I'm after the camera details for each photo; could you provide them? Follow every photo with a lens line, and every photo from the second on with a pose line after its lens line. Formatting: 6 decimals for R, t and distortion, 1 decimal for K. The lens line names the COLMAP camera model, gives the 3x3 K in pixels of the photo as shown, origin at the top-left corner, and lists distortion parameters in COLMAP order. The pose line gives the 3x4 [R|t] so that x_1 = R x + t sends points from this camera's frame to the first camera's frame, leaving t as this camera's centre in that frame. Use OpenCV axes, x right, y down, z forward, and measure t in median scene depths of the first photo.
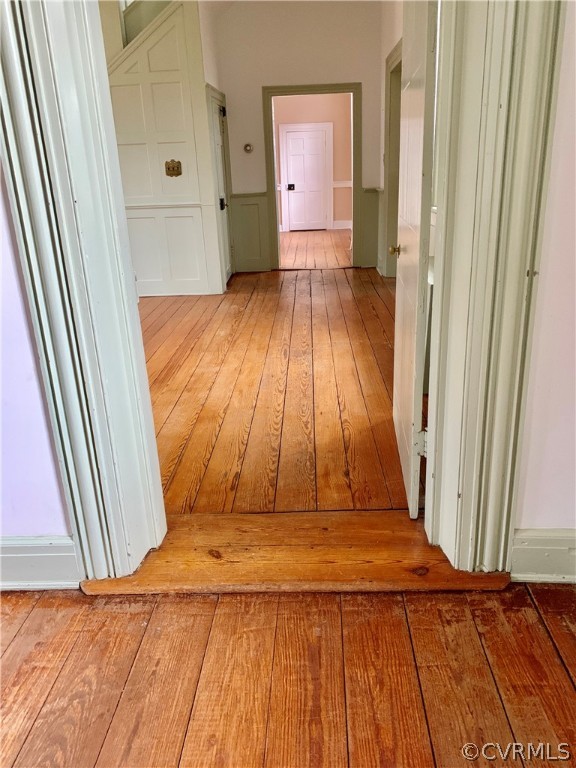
lens RADIAL K [[594.2, 0, 288.0], [0, 594.2, 384.0], [0, 0, 1]] dist [-0.006920, -0.006478]
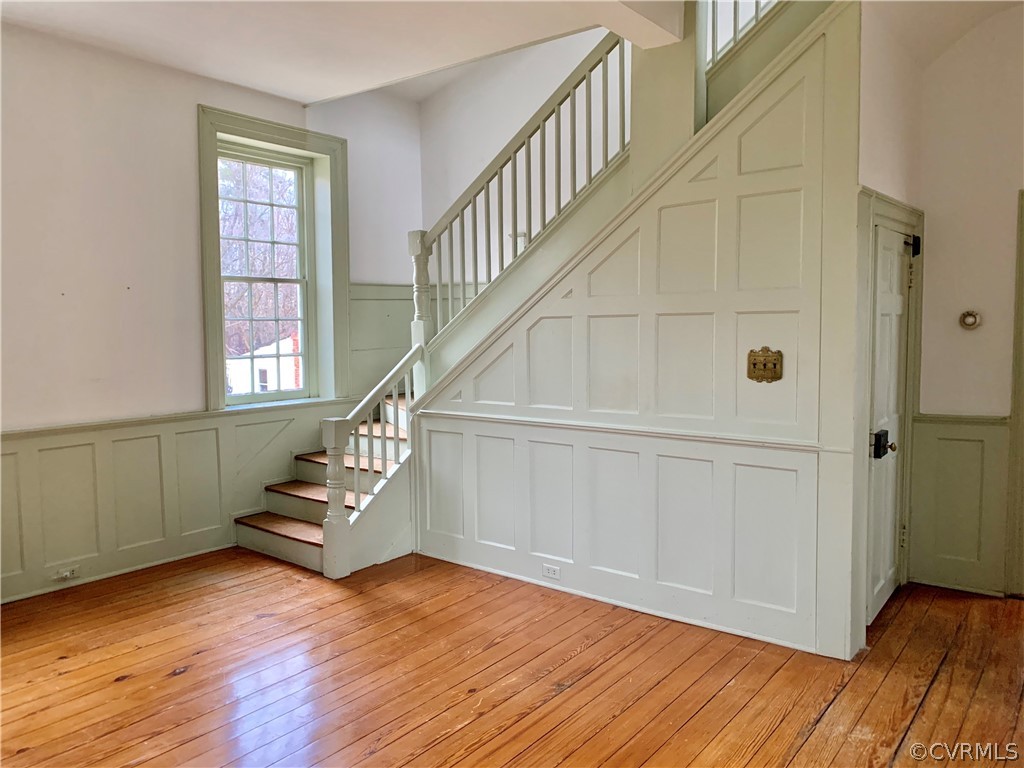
lens RADIAL K [[754.4, 0, 512.0], [0, 754.4, 384.0], [0, 0, 1]] dist [0.004007, 0.004720]
pose [[0.804131, 0.078535, -0.589242, -0.005614], [-0.224209, 0.958096, -0.178278, -0.186912], [0.550549, 0.275472, 0.788042, 0.405800]]
